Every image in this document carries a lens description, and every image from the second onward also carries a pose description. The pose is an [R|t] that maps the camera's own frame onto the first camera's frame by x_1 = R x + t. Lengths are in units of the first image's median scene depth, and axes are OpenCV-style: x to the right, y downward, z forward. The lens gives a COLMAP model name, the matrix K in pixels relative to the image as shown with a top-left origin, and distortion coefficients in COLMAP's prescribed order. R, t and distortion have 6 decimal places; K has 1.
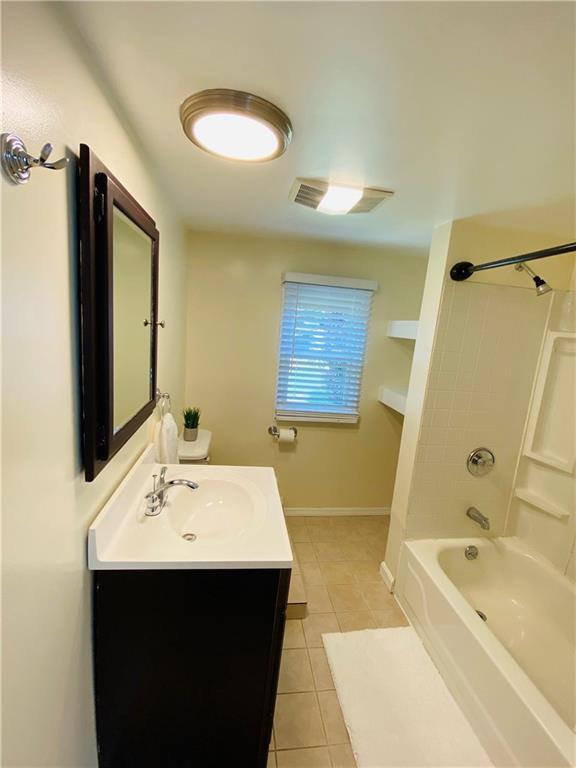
lens RADIAL K [[341.5, 0, 288.0], [0, 341.5, 384.0], [0, 0, 1]] dist [-0.003974, -0.000402]
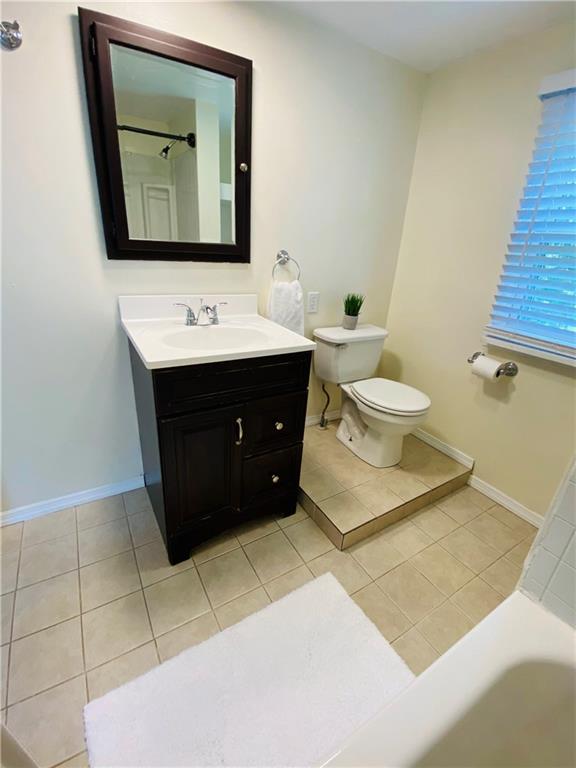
lens RADIAL K [[341.5, 0, 288.0], [0, 341.5, 384.0], [0, 0, 1]] dist [-0.003974, -0.000402]
pose [[0.397437, 0.297831, -0.867952, 0.522212], [-0.188542, 0.952187, 0.240401, 0.113948], [0.898051, 0.068101, 0.434588, 0.442304]]
